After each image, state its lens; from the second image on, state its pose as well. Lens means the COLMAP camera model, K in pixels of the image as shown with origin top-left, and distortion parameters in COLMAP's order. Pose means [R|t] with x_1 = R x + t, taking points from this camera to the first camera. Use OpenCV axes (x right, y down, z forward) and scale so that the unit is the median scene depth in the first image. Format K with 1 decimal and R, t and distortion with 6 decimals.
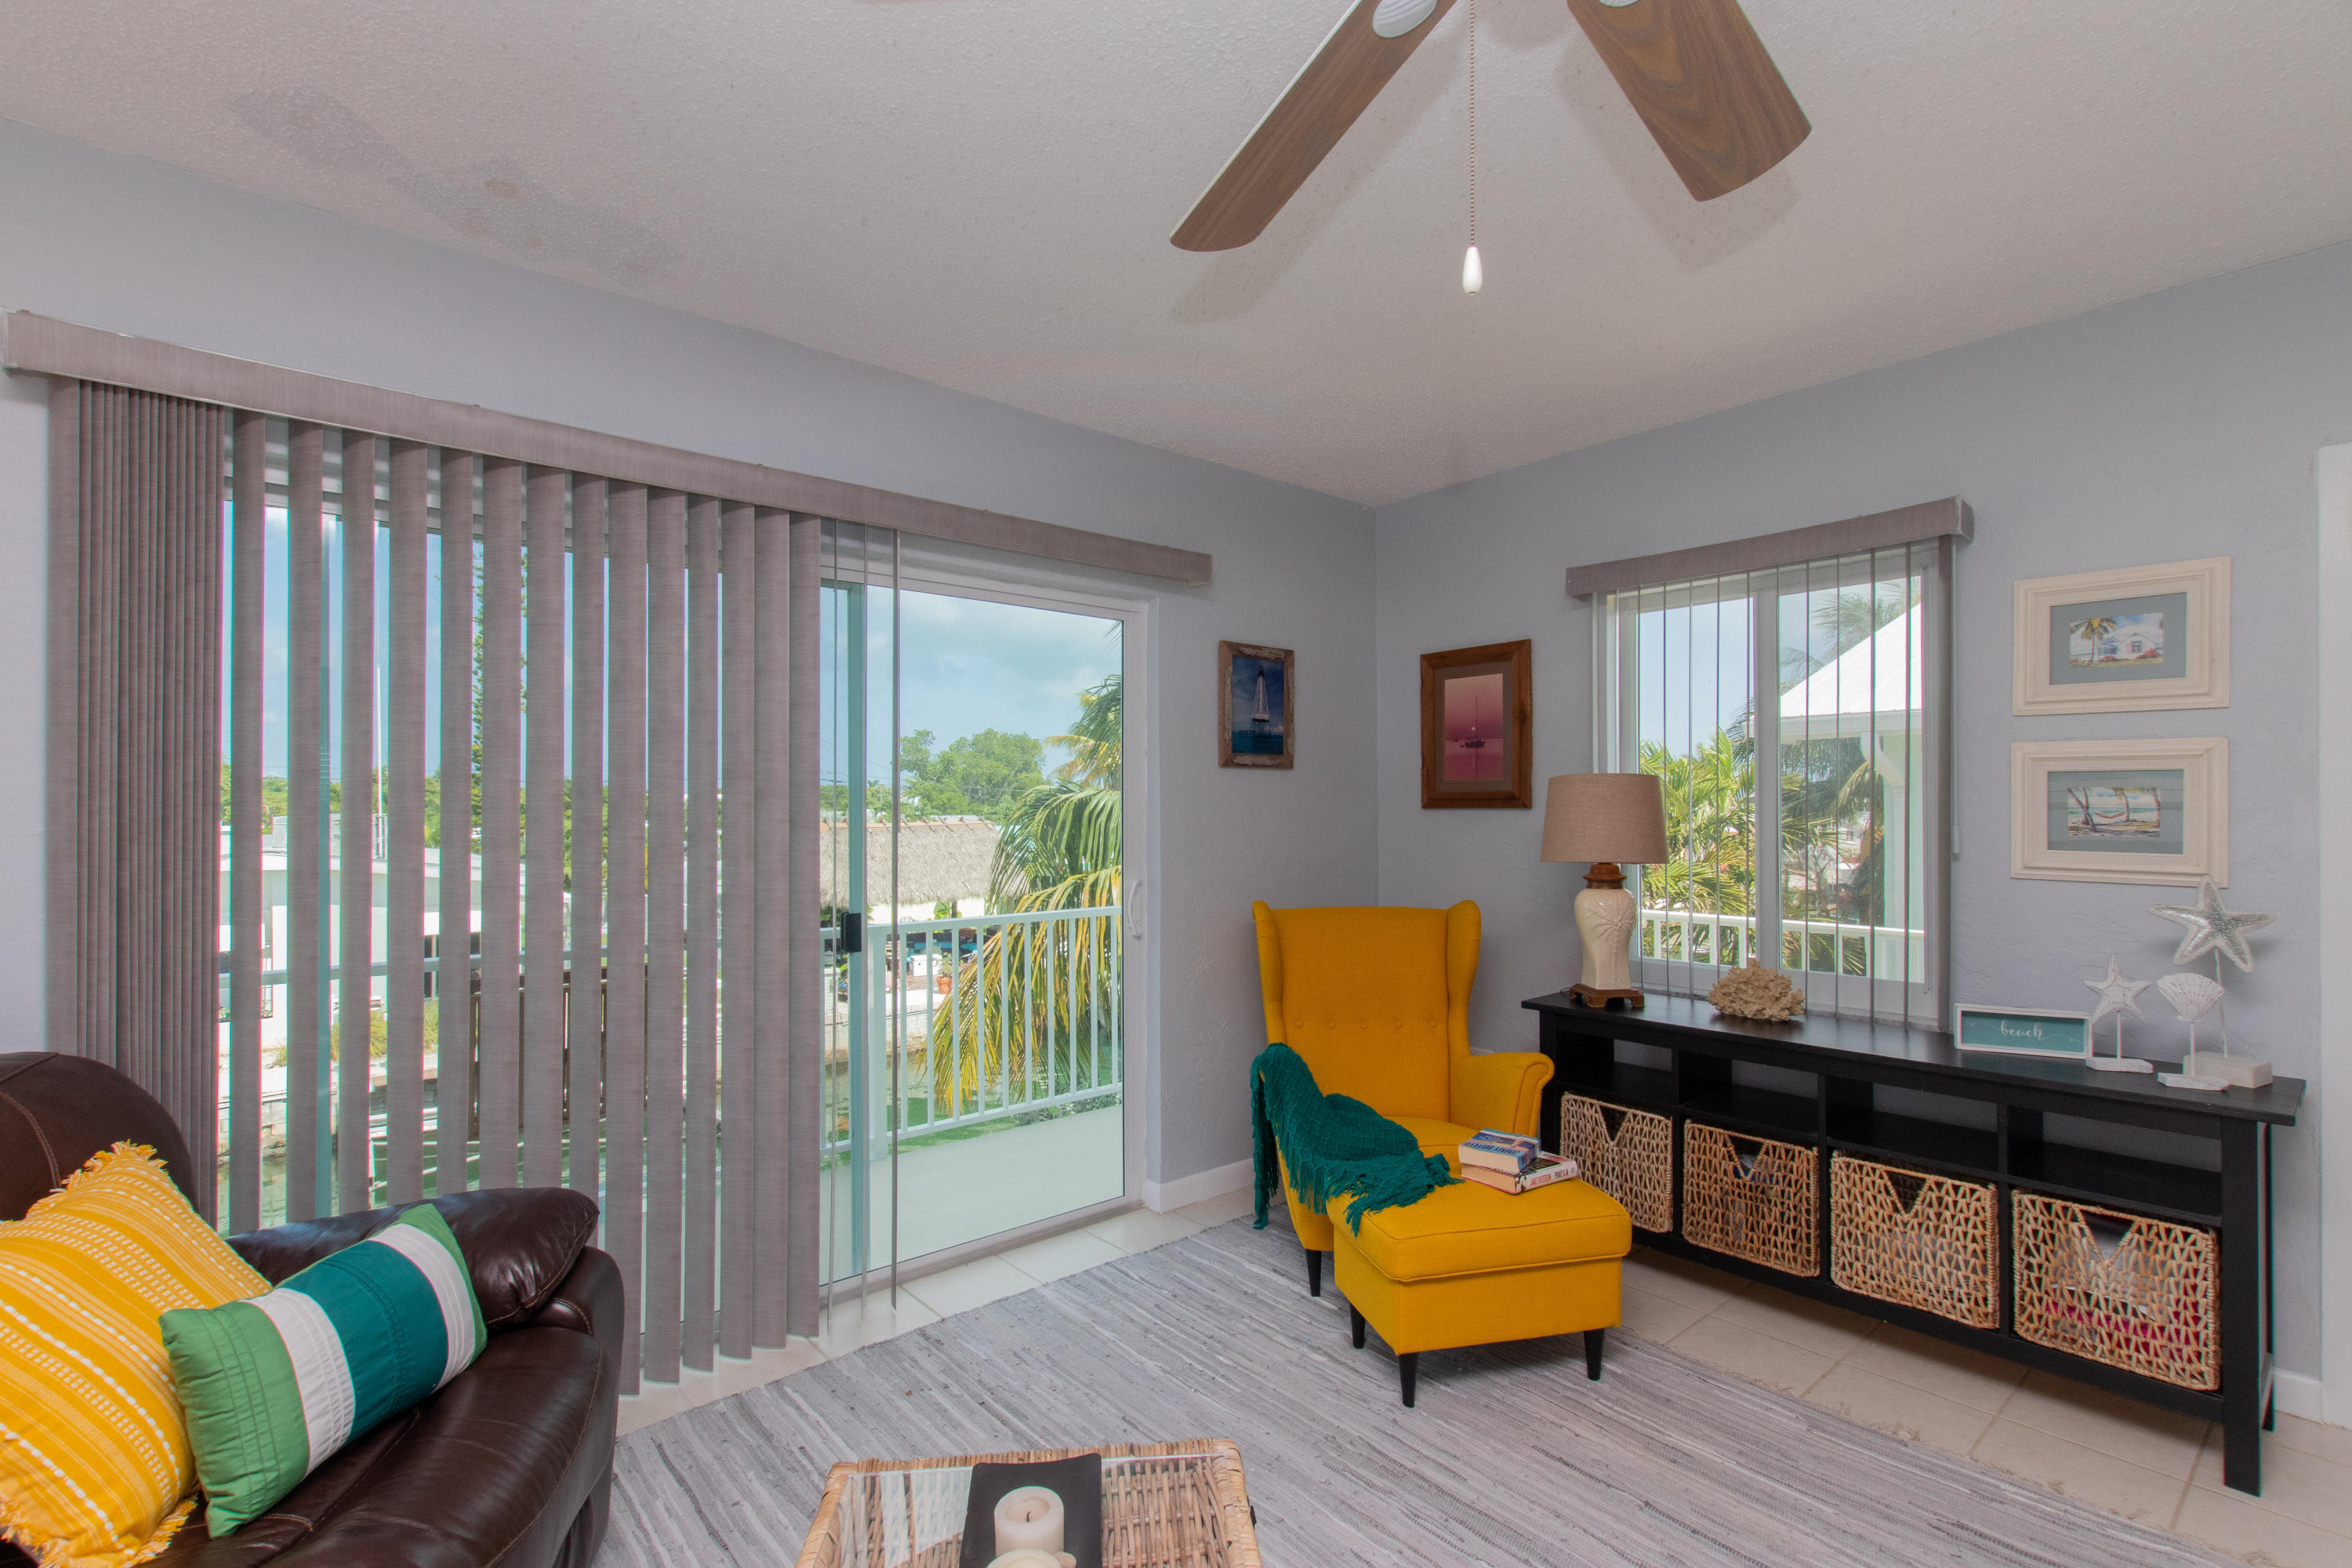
lens RADIAL K [[1078.7, 0, 1195.5], [0, 1078.7, 795.5], [0, 0, 1]] dist [0.004278, -0.003122]
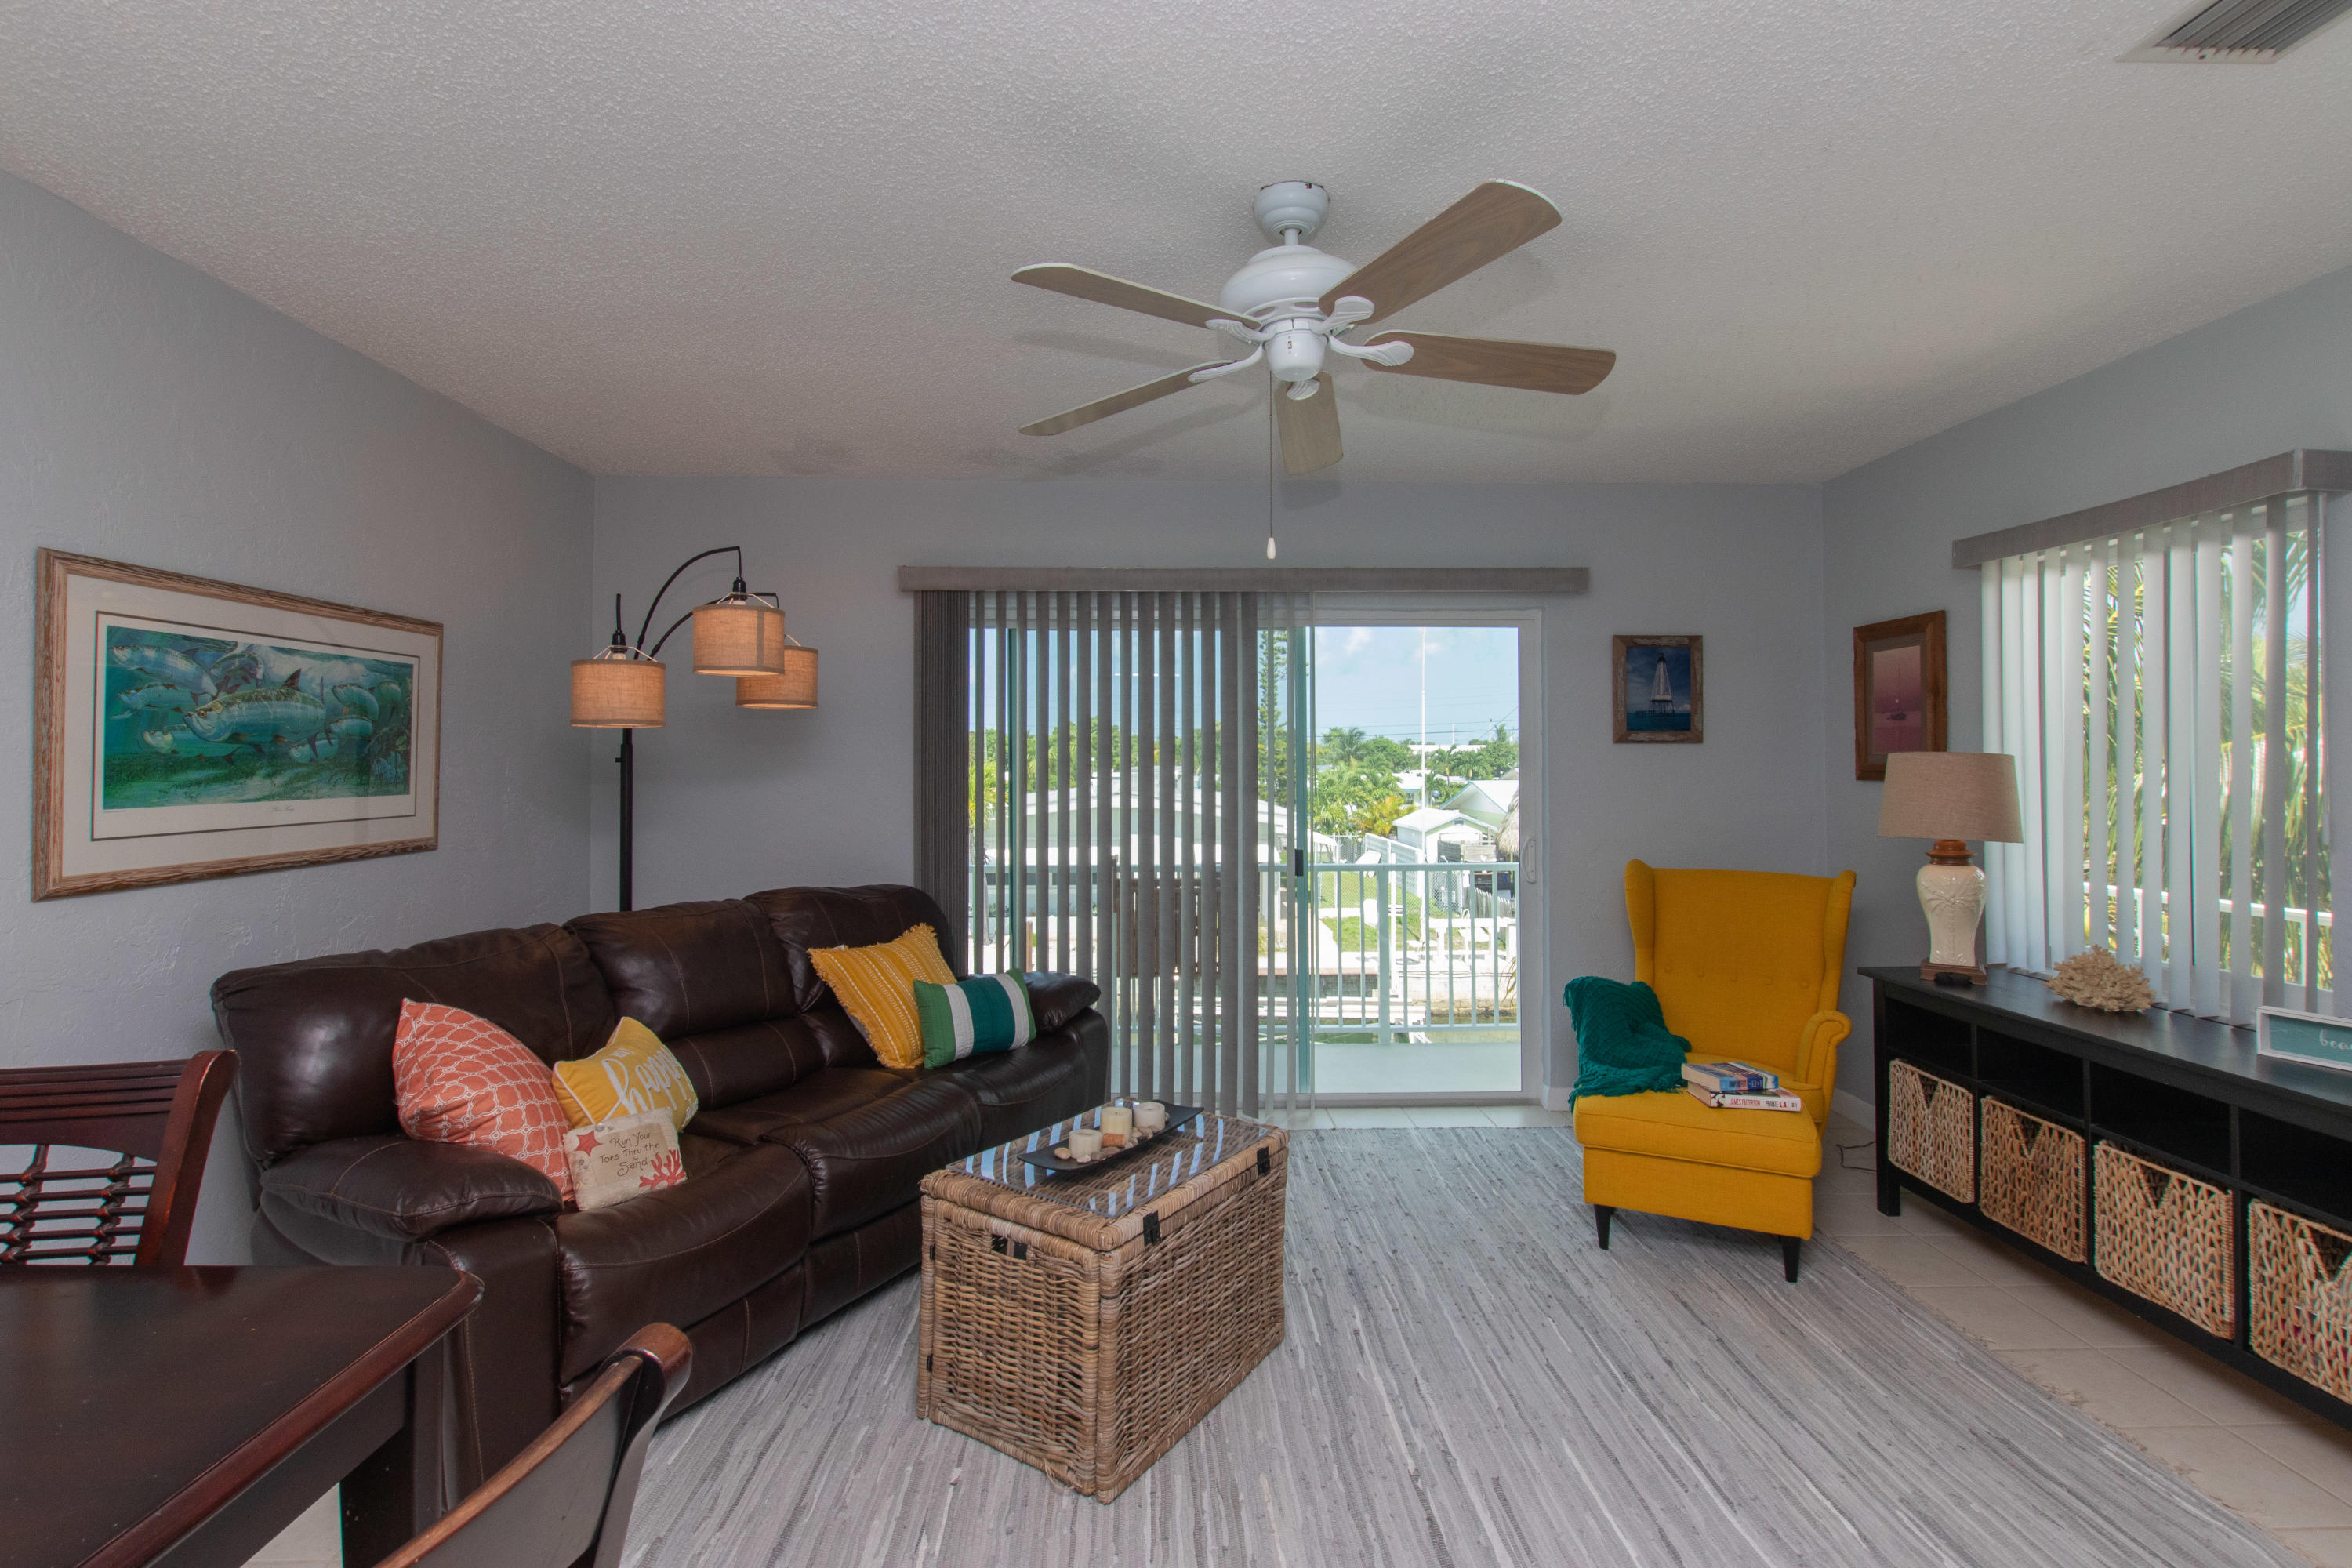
lens RADIAL K [[1078.7, 0, 1165.5], [0, 1078.7, 737.8], [0, 0, 1]] dist [0.004278, -0.003122]
pose [[0.777809, -0.013351, -0.628359, 0.548196], [0.007821, 0.999903, -0.011564, -0.033155], [0.628452, 0.004080, 0.777838, -0.306339]]
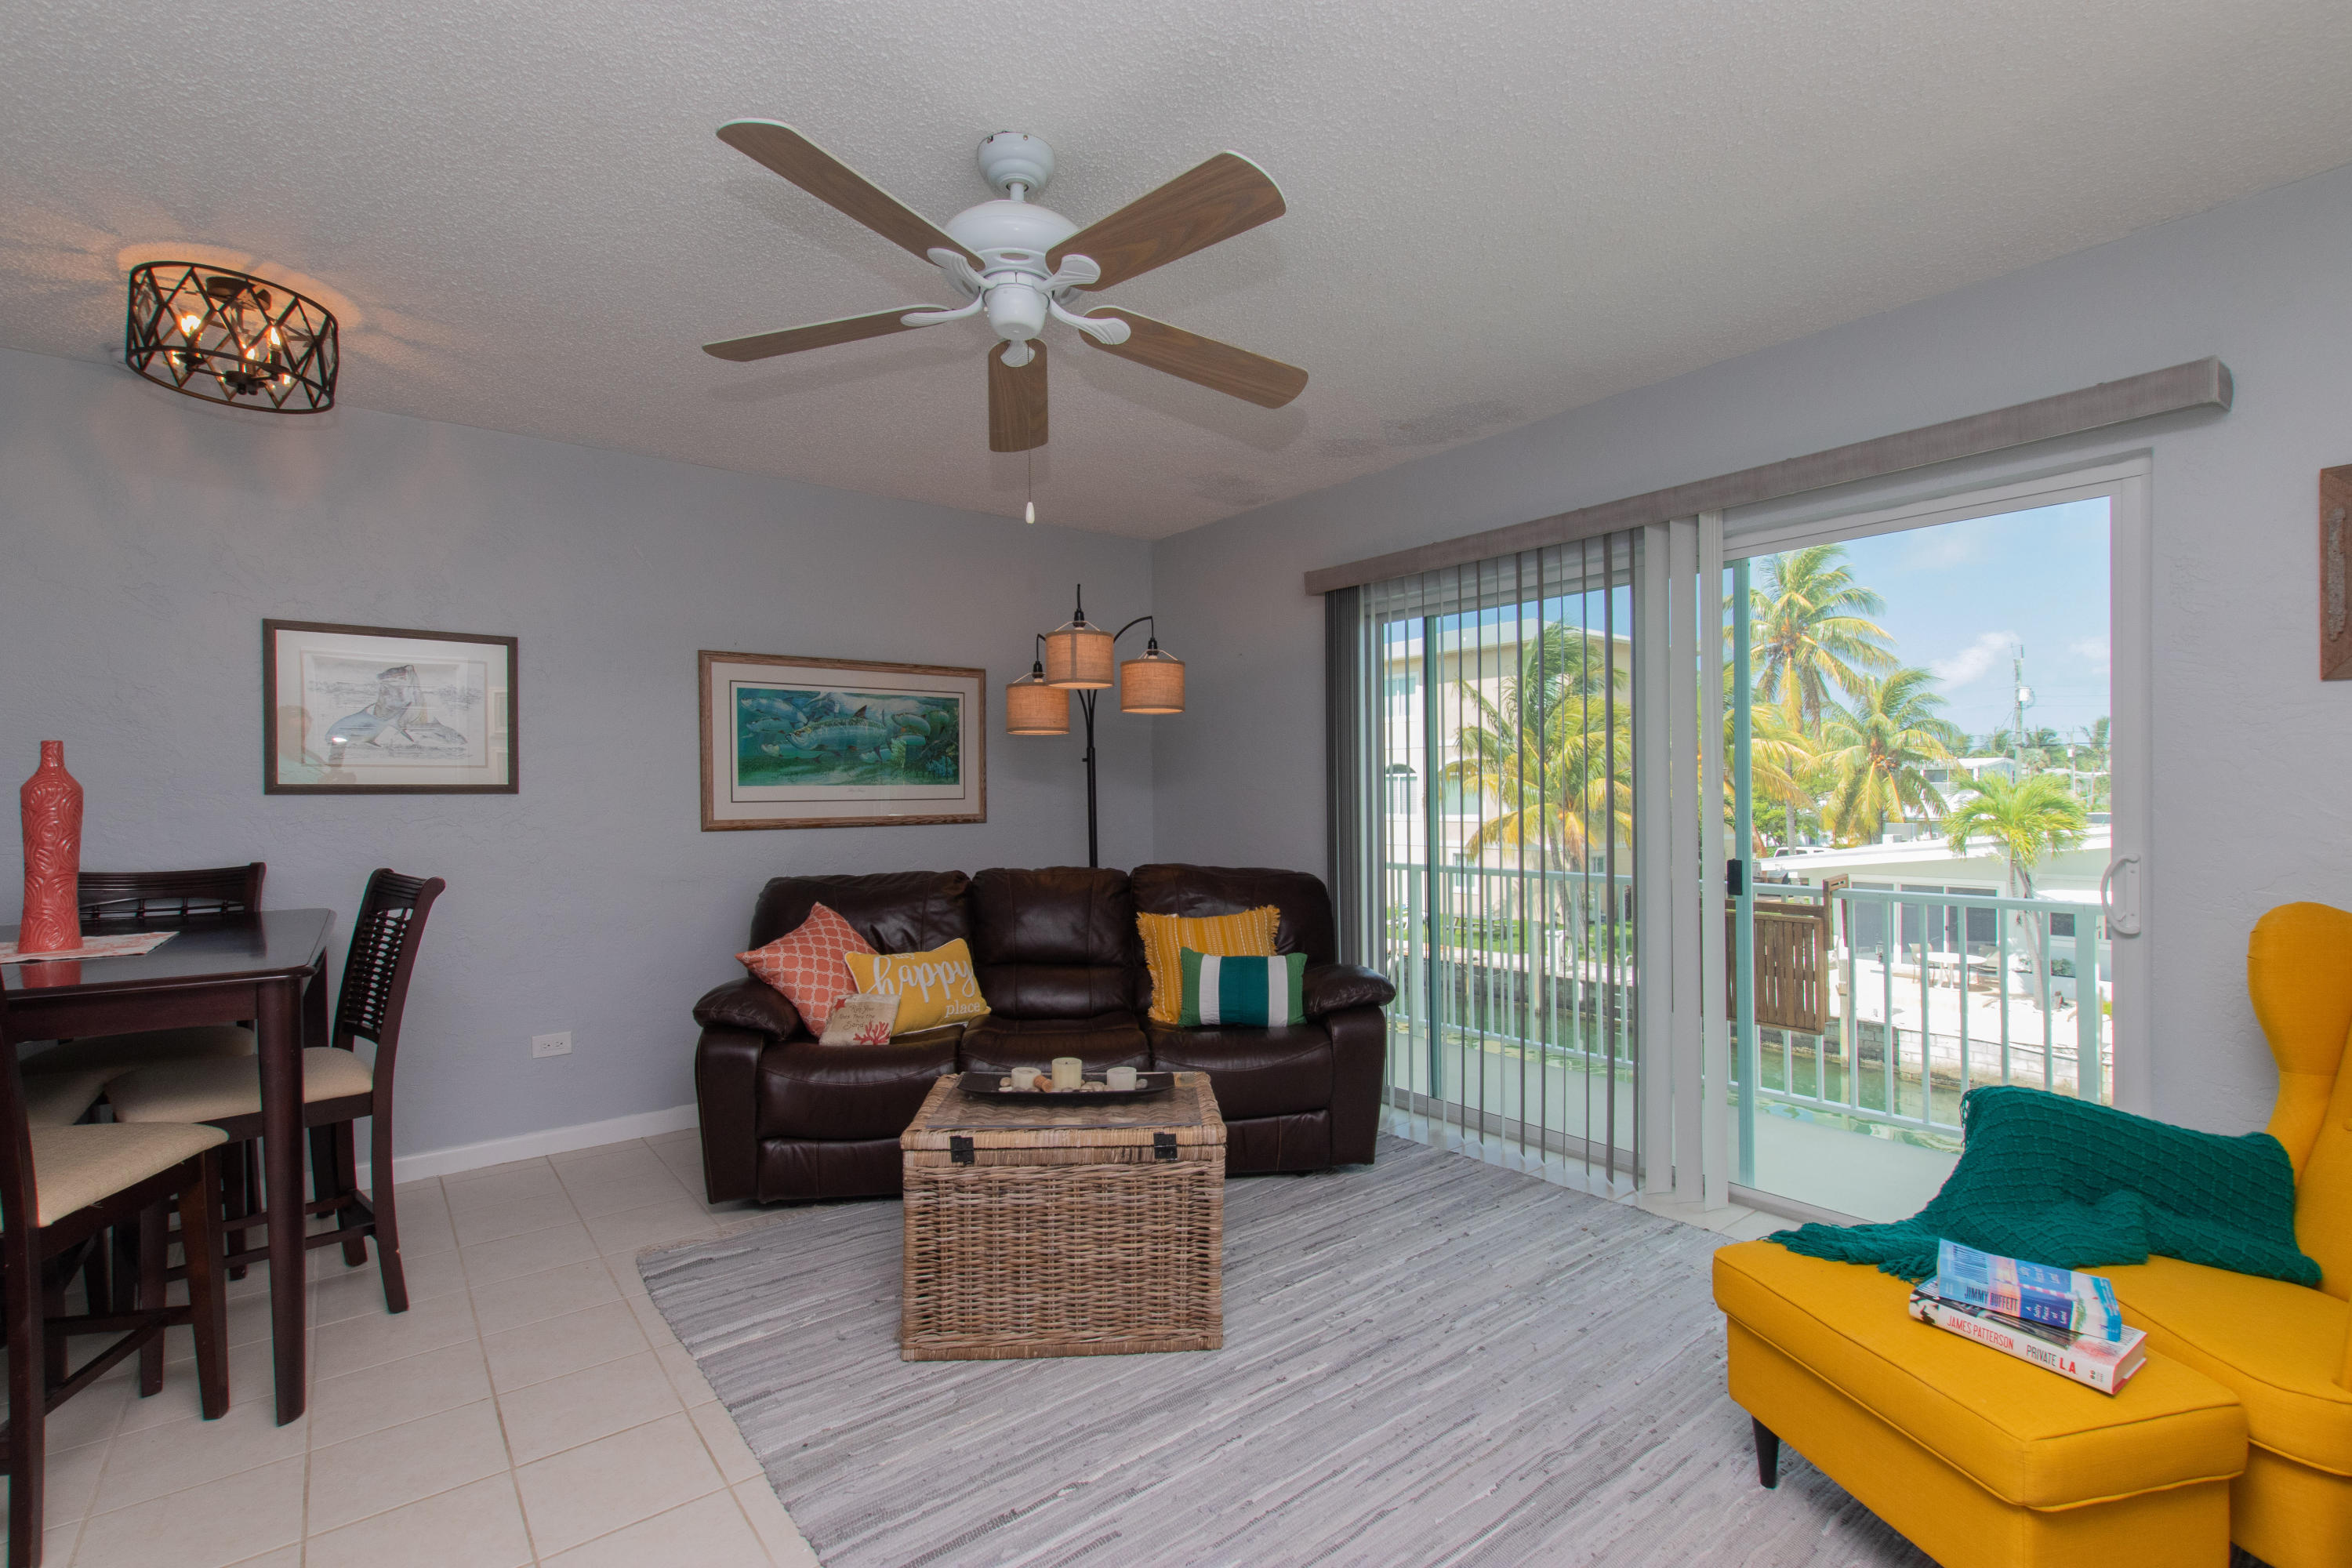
lens RADIAL K [[1078.7, 0, 1186.6], [0, 1078.7, 794.1], [0, 0, 1]] dist [0.004278, -0.003122]
pose [[-0.040618, 0.002281, -0.999172, 0.922469], [0.021454, 0.999769, 0.001410, 0.029974], [0.998944, -0.021379, -0.040658, 0.543613]]
